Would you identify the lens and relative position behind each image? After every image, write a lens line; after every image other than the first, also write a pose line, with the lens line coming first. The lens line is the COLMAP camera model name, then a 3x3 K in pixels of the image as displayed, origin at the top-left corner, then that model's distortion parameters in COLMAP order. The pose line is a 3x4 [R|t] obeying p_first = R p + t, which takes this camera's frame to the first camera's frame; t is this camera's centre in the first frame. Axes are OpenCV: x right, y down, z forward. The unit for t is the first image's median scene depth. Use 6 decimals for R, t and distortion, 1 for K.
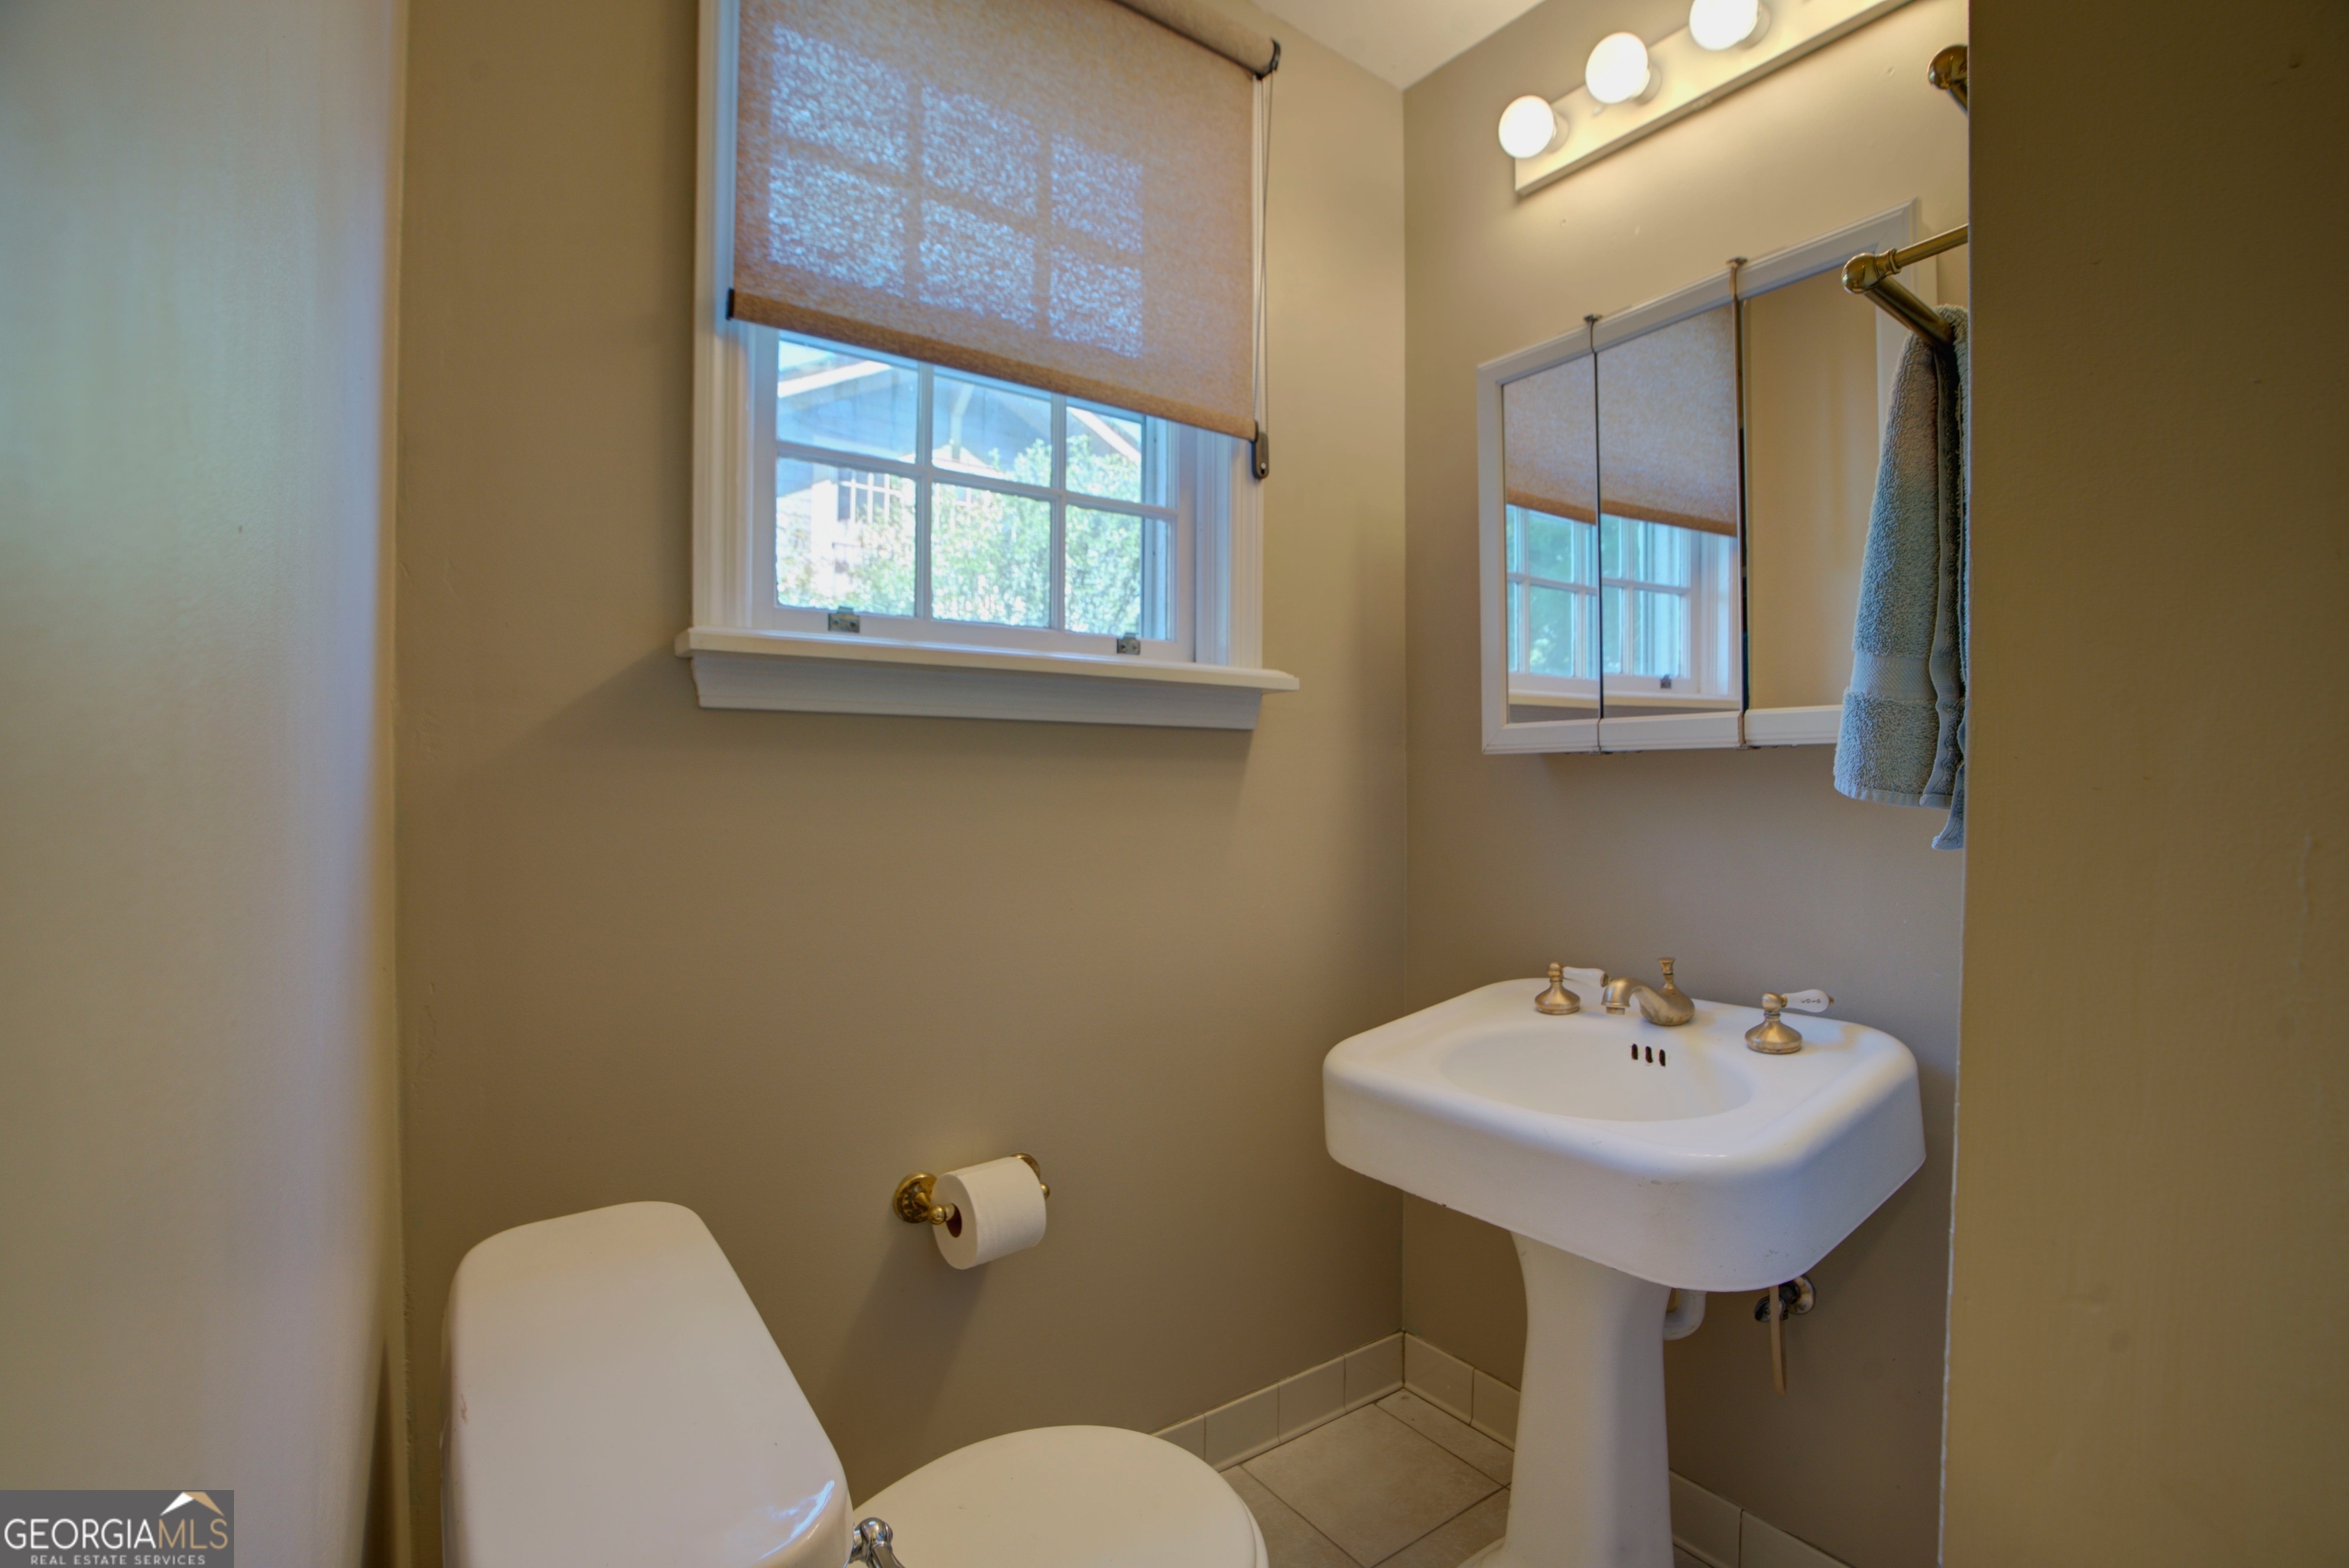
lens RADIAL K [[1077.6, 0, 1182.2], [0, 1077.6, 778.4], [0, 0, 1]] dist [-0.024972, 0.003856]
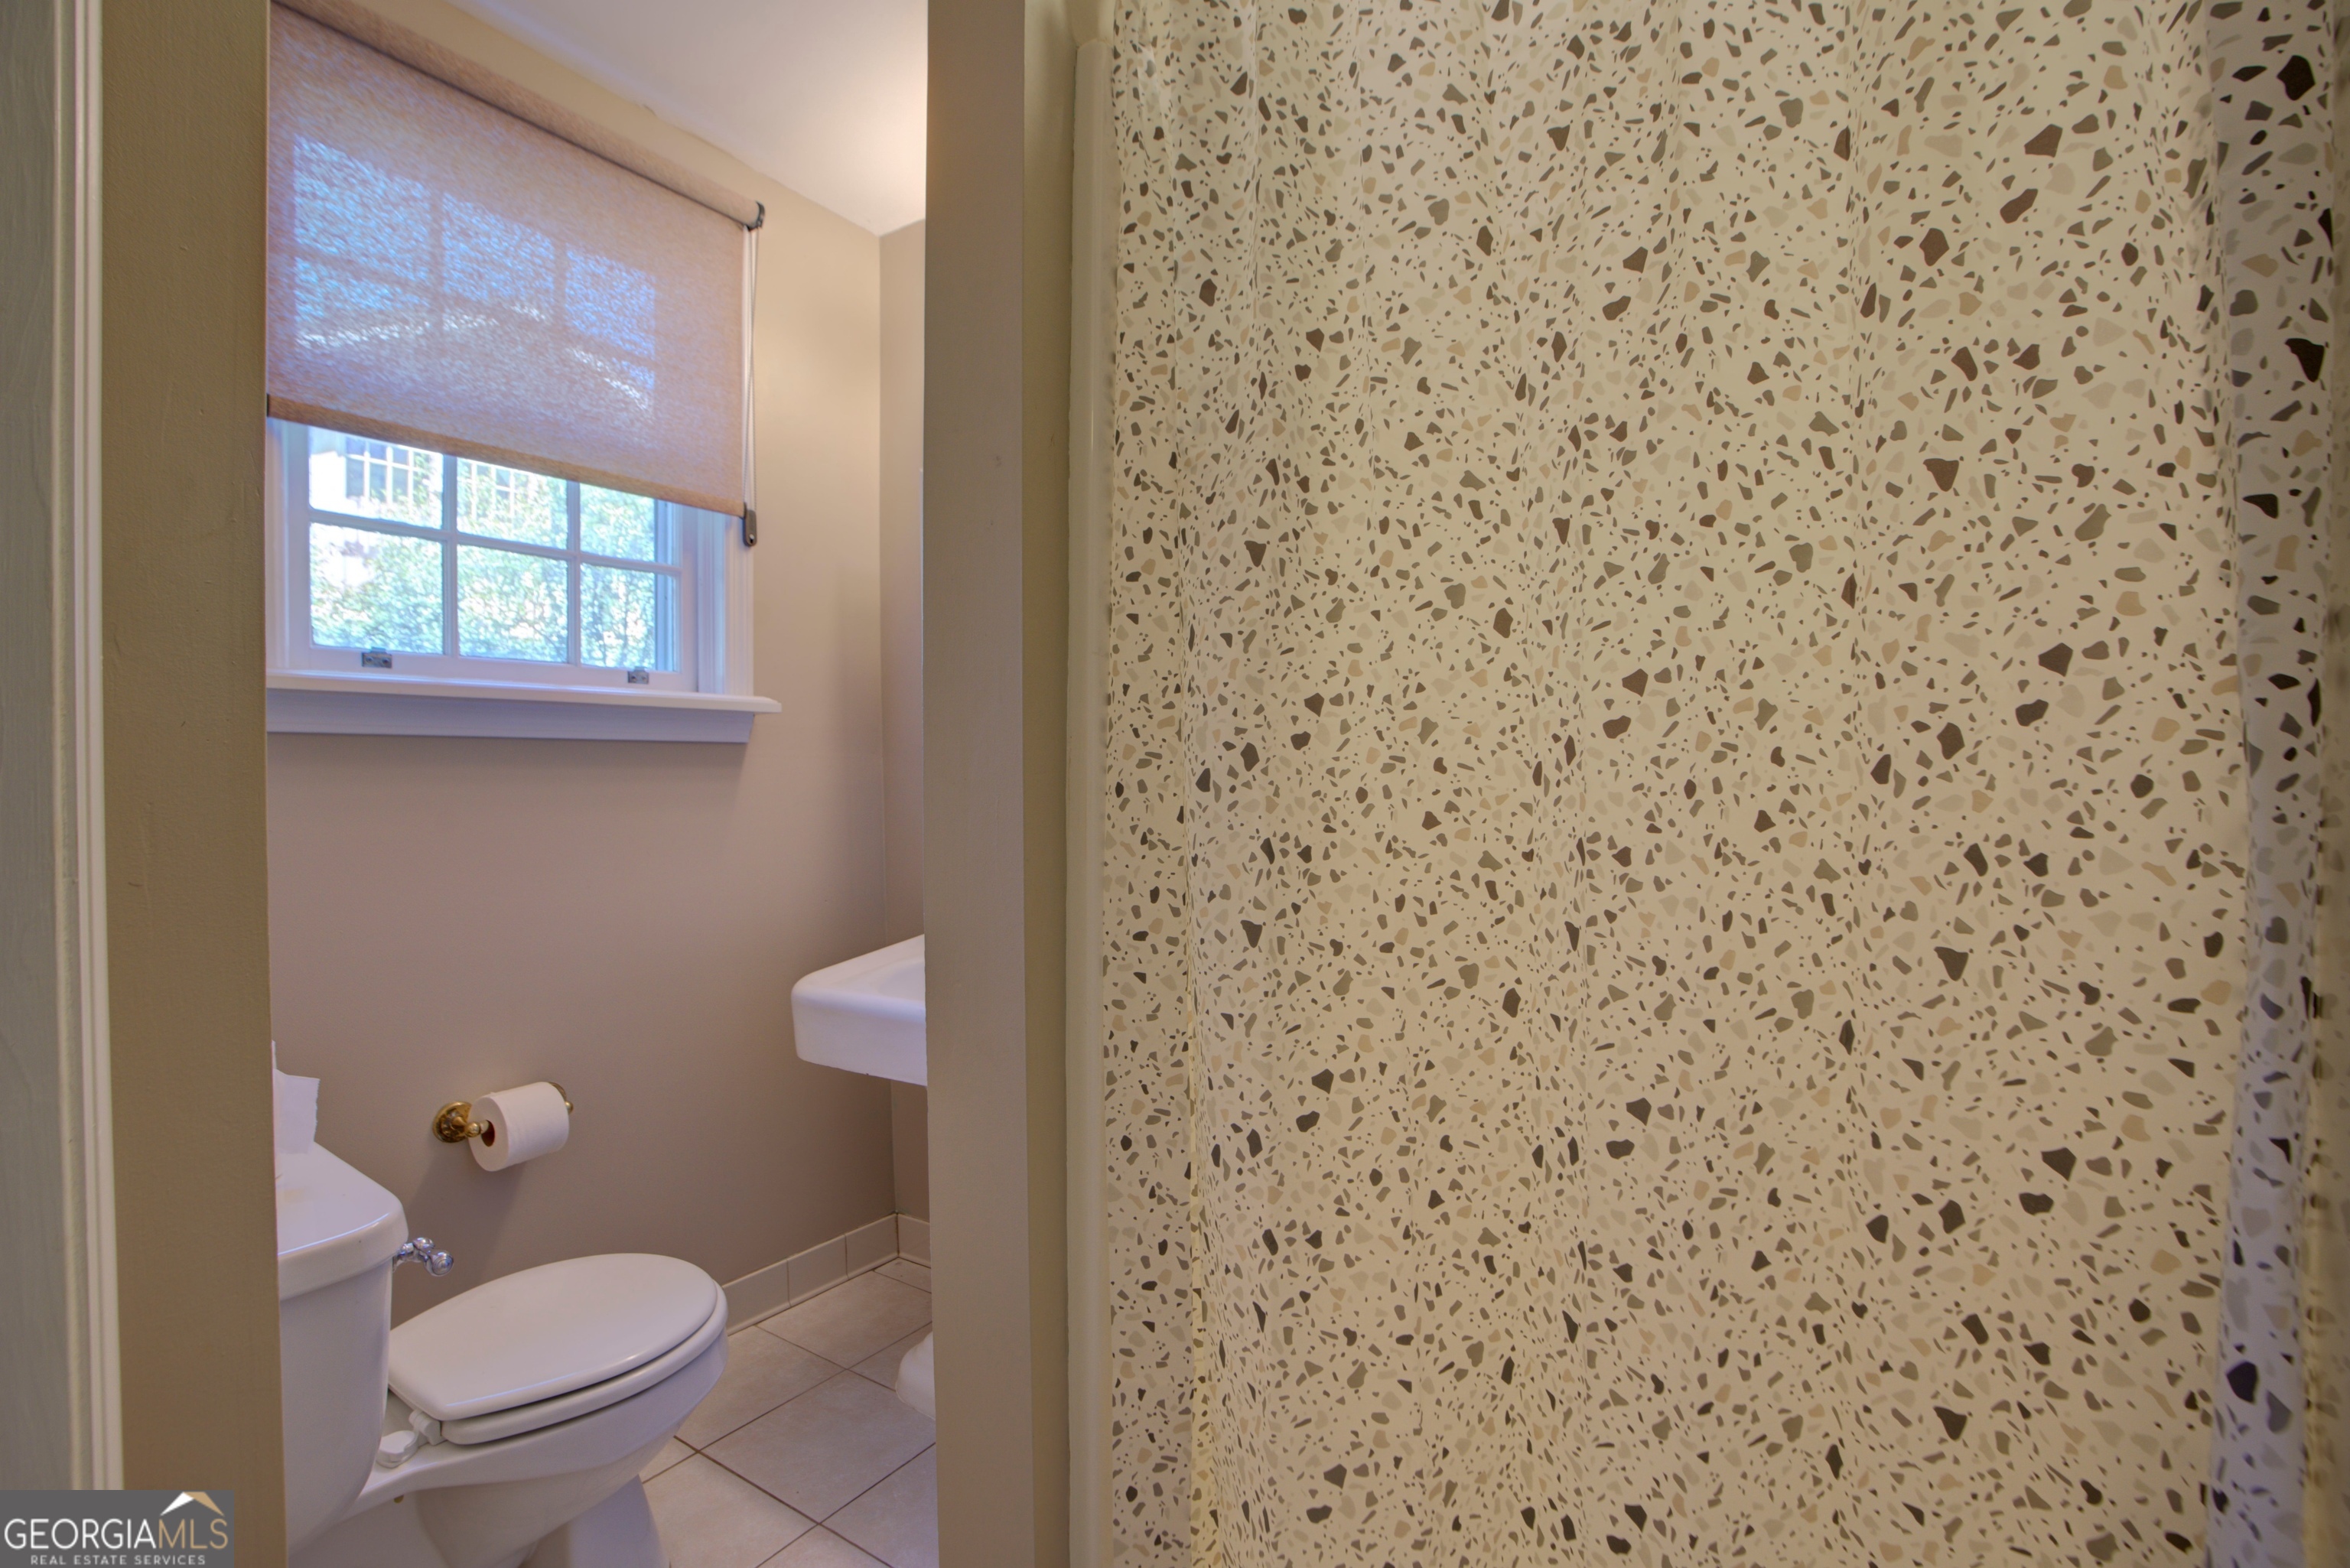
lens RADIAL K [[1078.1, 0, 1158.2], [0, 1078.1, 783.1], [0, 0, 1]] dist [-0.024972, 0.003856]
pose [[0.942476, -0.017066, 0.333837, 0.100428], [0.015365, 0.999852, 0.007736, -0.000545], [-0.333919, -0.002162, 0.942599, -0.376238]]
